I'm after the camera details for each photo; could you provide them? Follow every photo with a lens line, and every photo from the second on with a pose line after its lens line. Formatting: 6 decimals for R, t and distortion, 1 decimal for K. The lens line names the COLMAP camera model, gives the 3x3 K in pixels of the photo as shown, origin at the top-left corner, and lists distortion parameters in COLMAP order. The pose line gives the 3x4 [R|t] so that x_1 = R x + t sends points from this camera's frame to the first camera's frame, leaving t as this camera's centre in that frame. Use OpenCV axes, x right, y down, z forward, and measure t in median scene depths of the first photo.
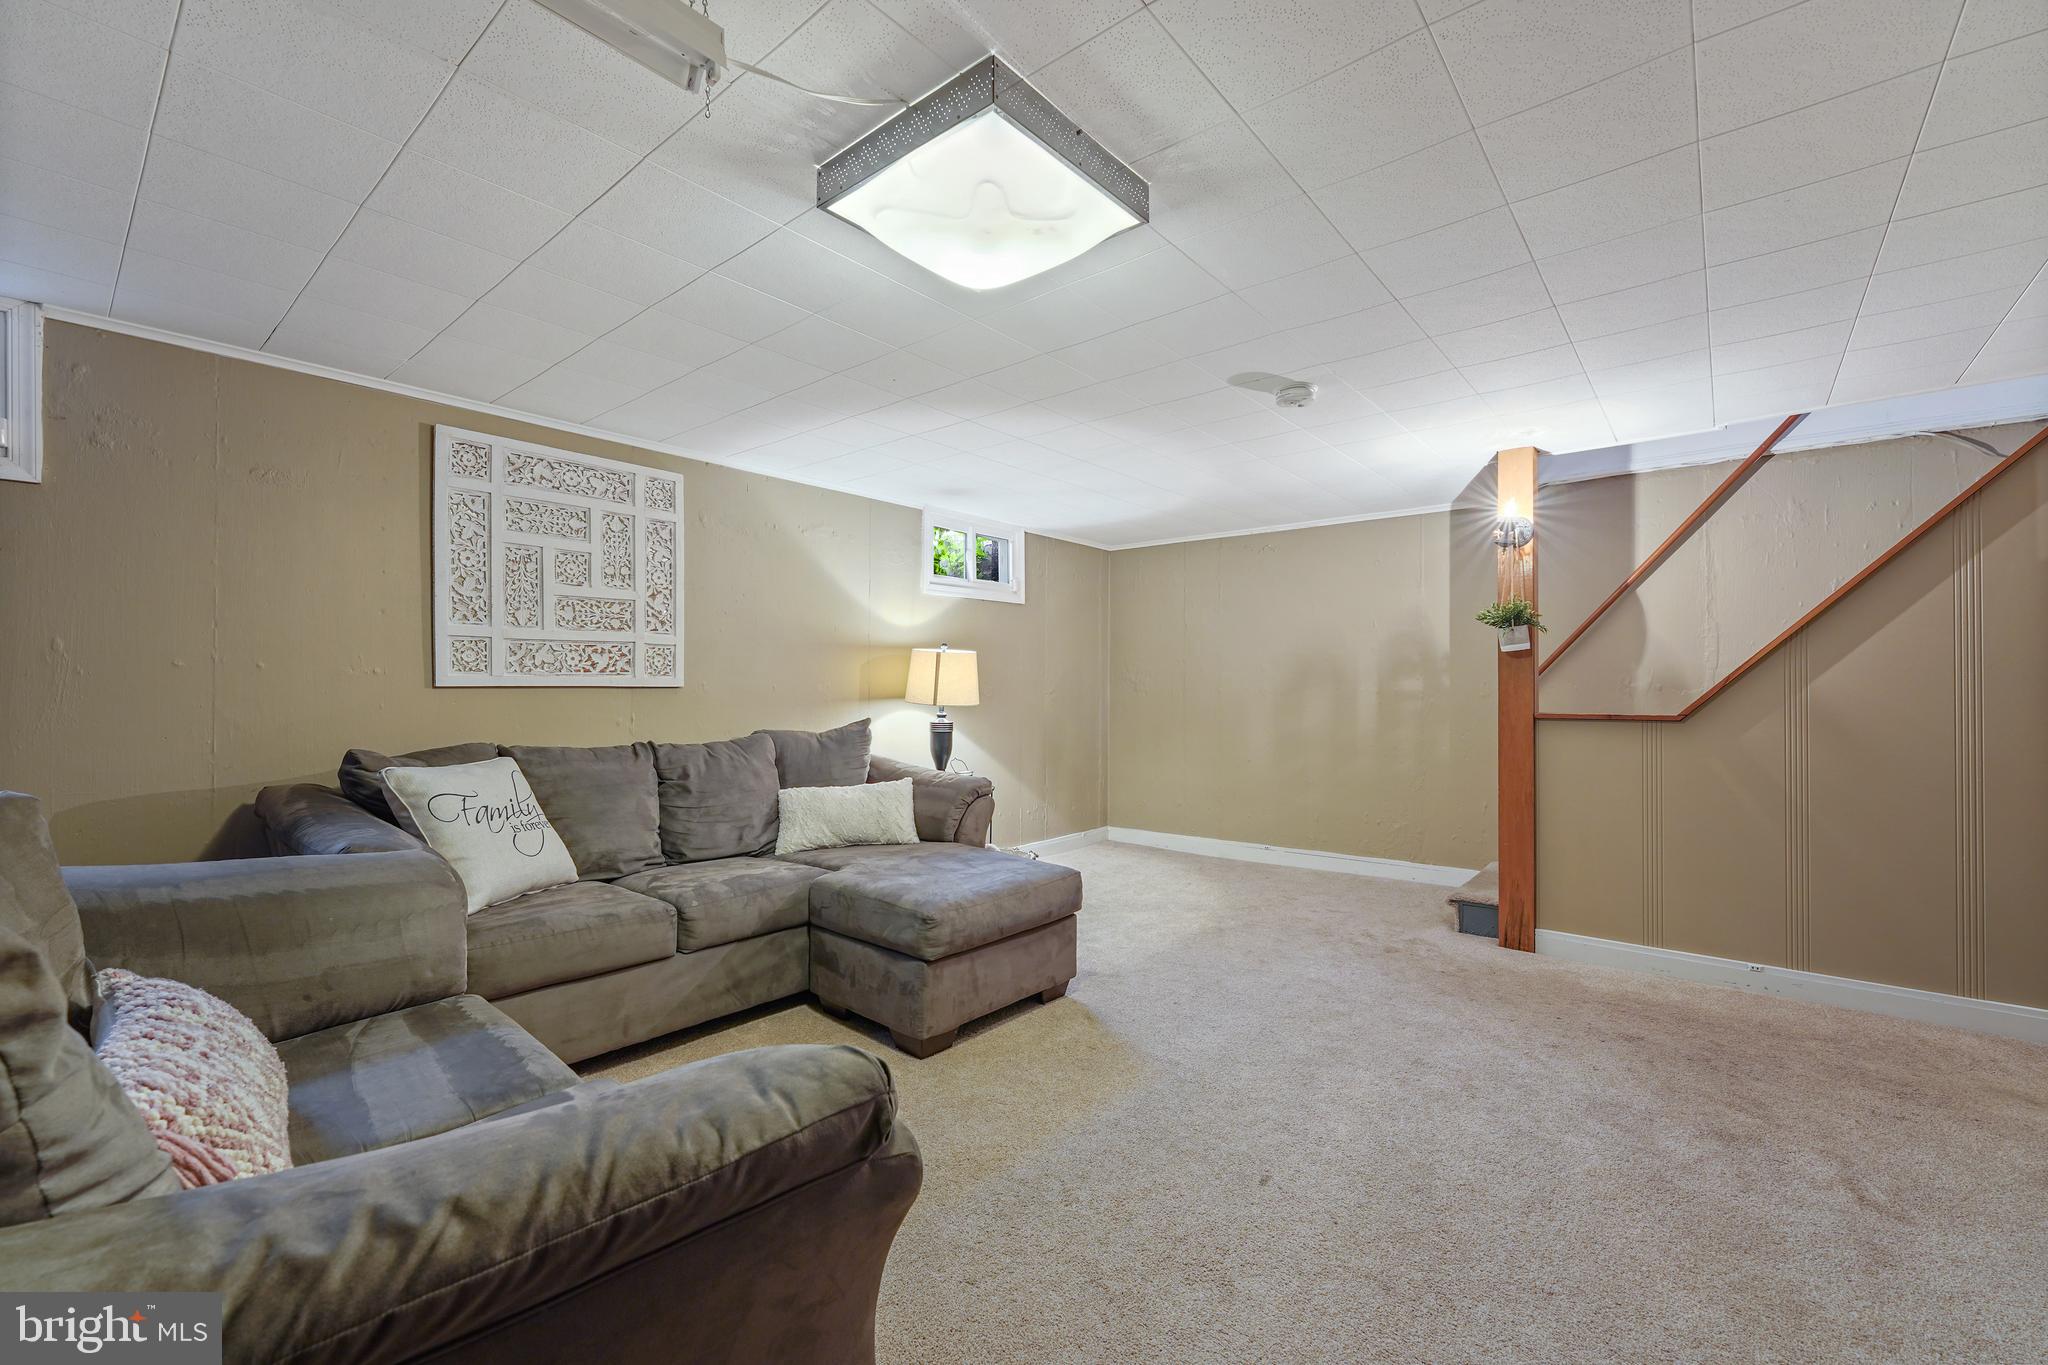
lens RADIAL K [[834.1, 0, 1018.7], [0, 834.1, 686.4], [0, 0, 1]] dist [0.021020, -0.001360]
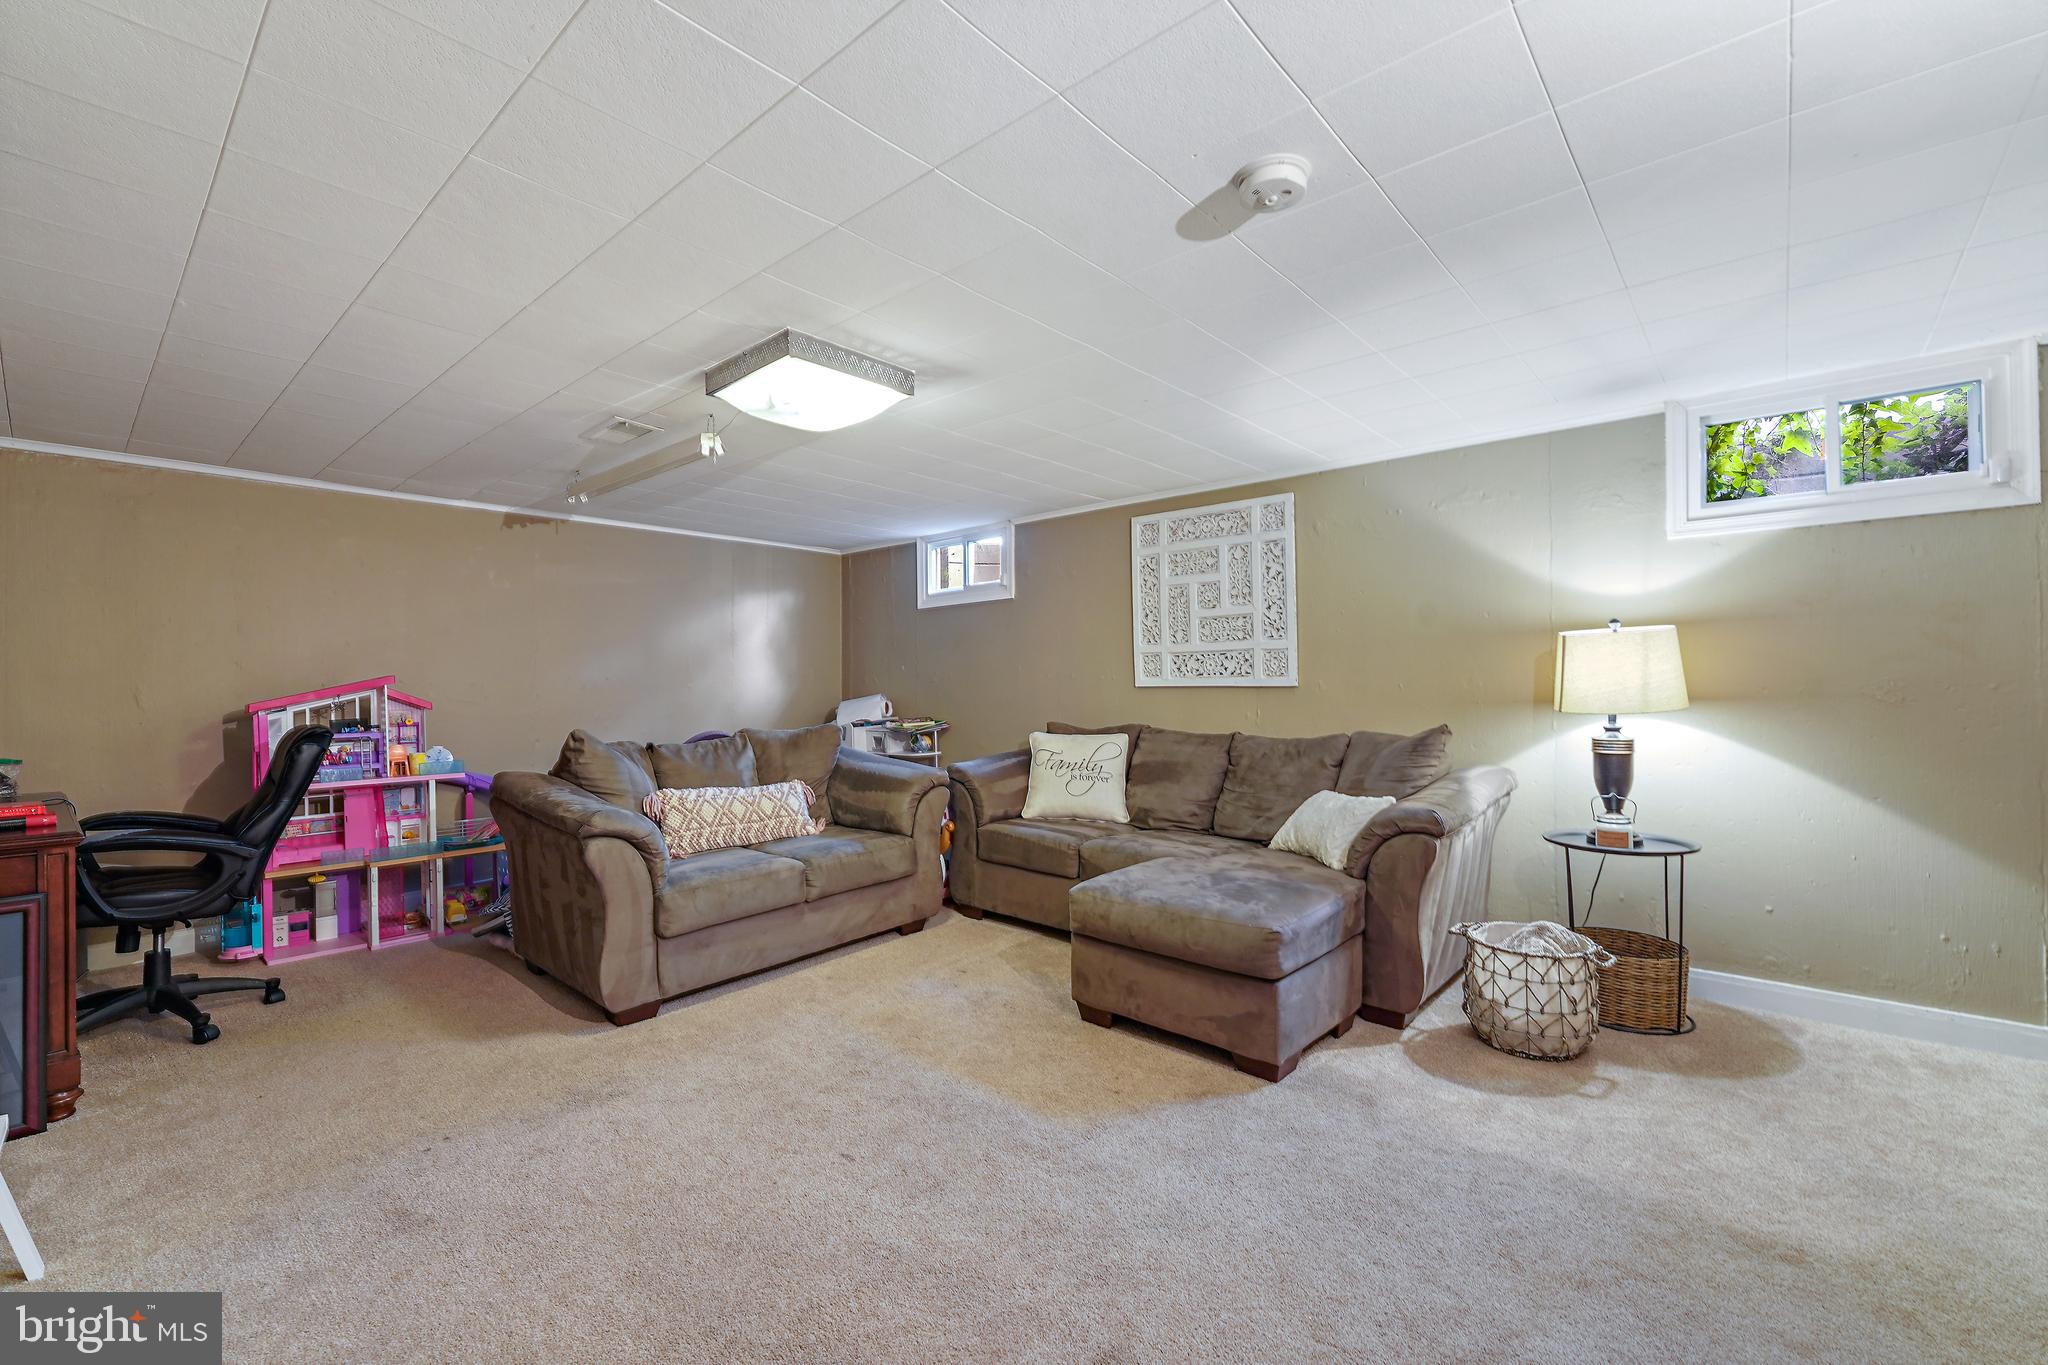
lens RADIAL K [[868.9, 0, 1015.2], [0, 868.9, 679.6], [0, 0, 1]] dist [-0.002668, -0.000003]
pose [[-0.021309, -0.007271, -0.999746, 0.819923], [0.003838, 0.999966, -0.007355, -0.001441], [0.999766, -0.003994, -0.021281, 0.727267]]
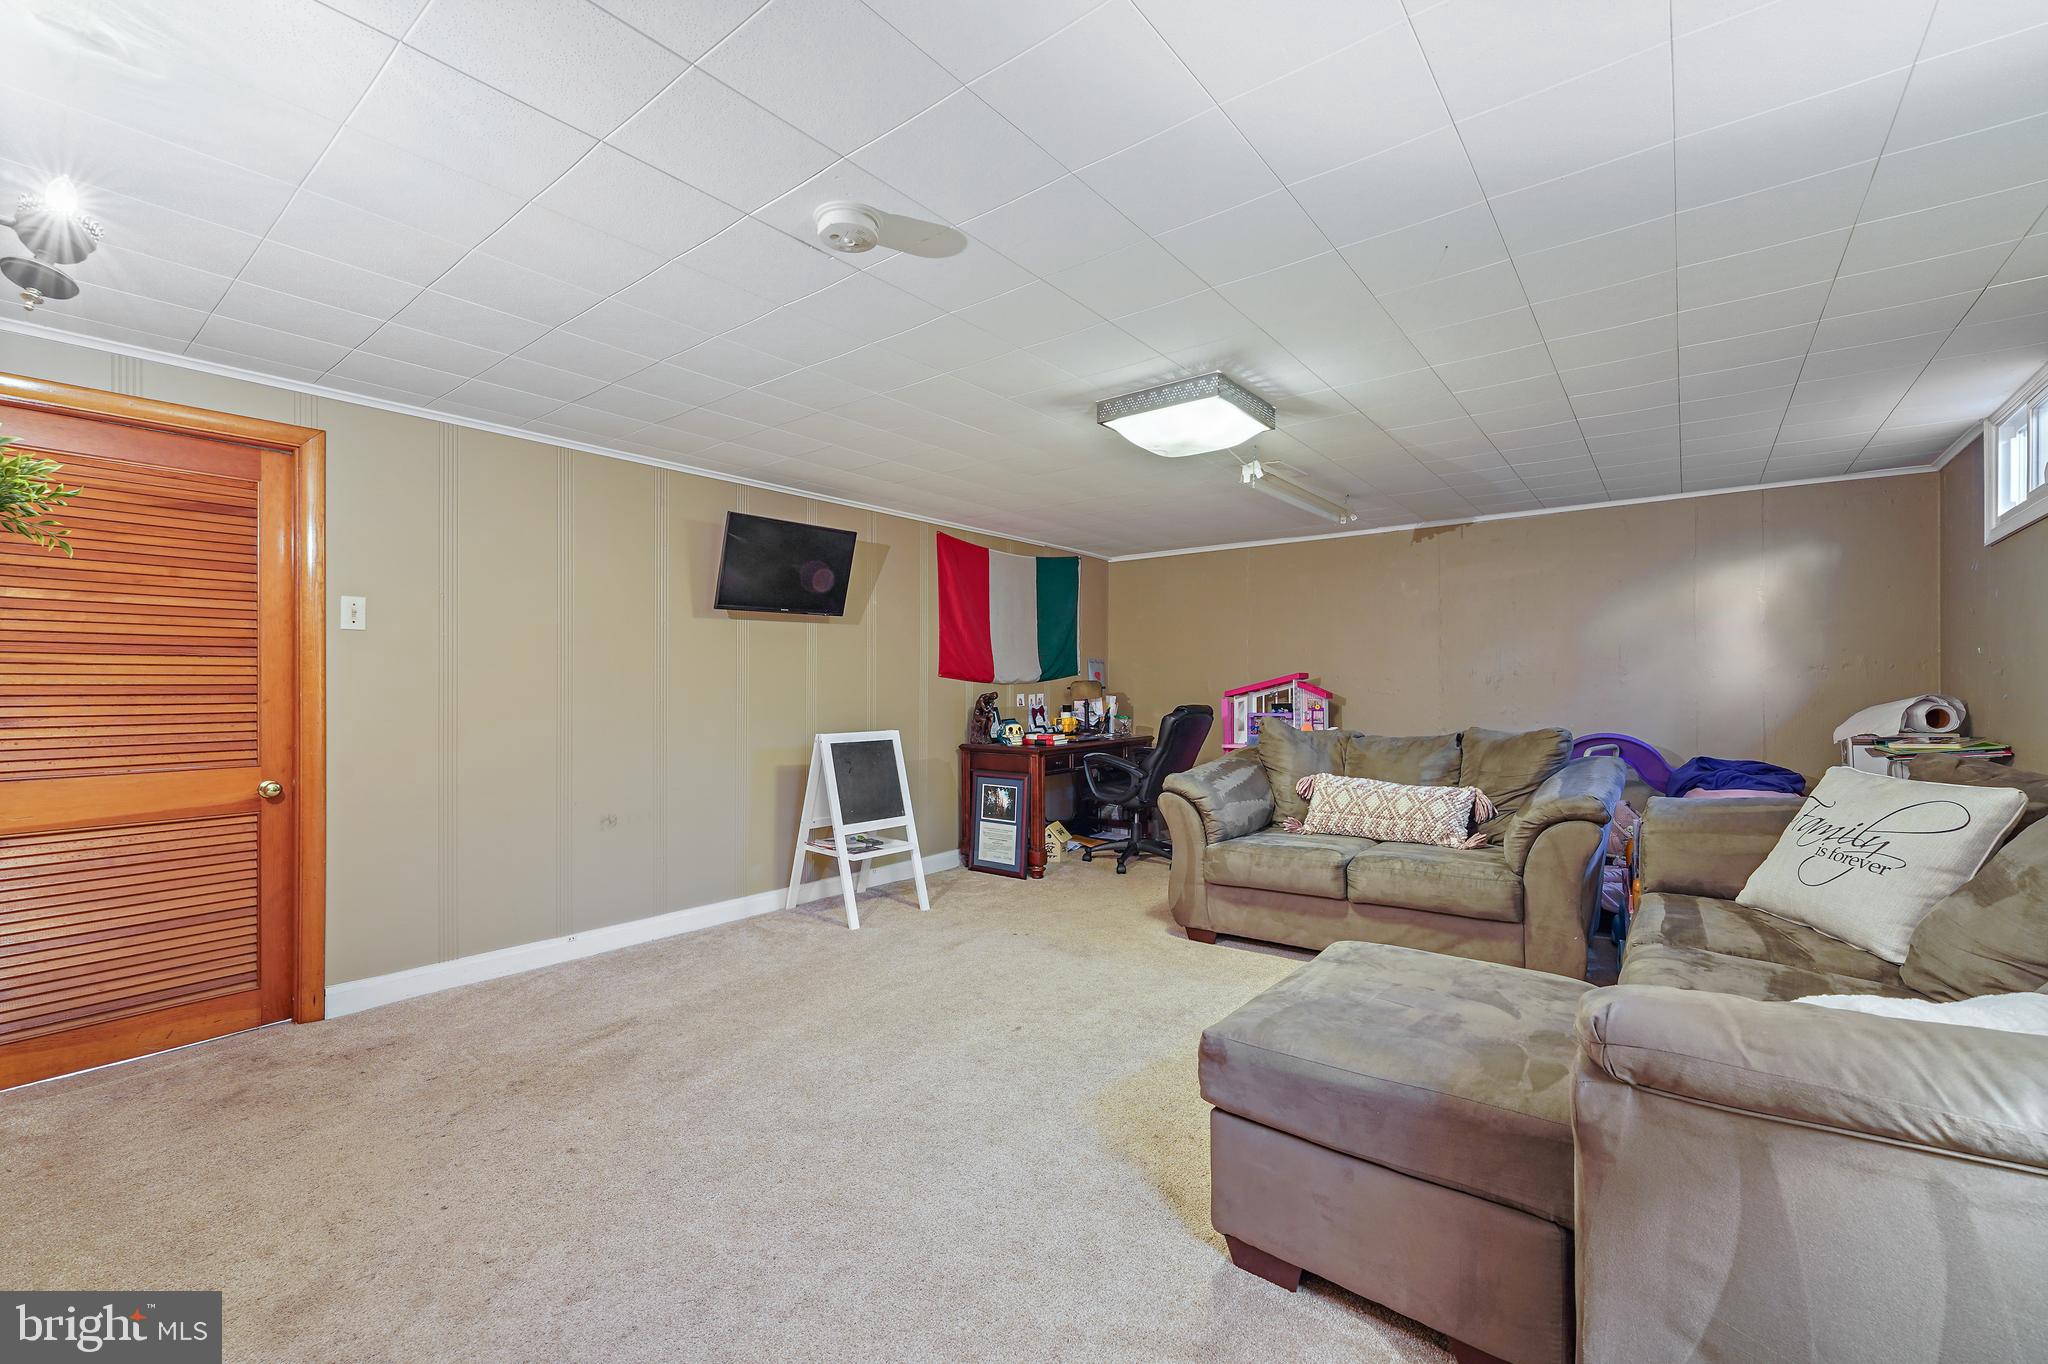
lens RADIAL K [[834.1, 0, 1022.1], [0, 834.1, 682.2], [0, 0, 1]] dist [0.021020, -0.001360]
pose [[-0.999155, -0.000269, -0.041095, 0.186107], [-0.000314, 0.999999, 0.001091, -0.002348], [0.041094, 0.001103, -0.999155, 1.450108]]
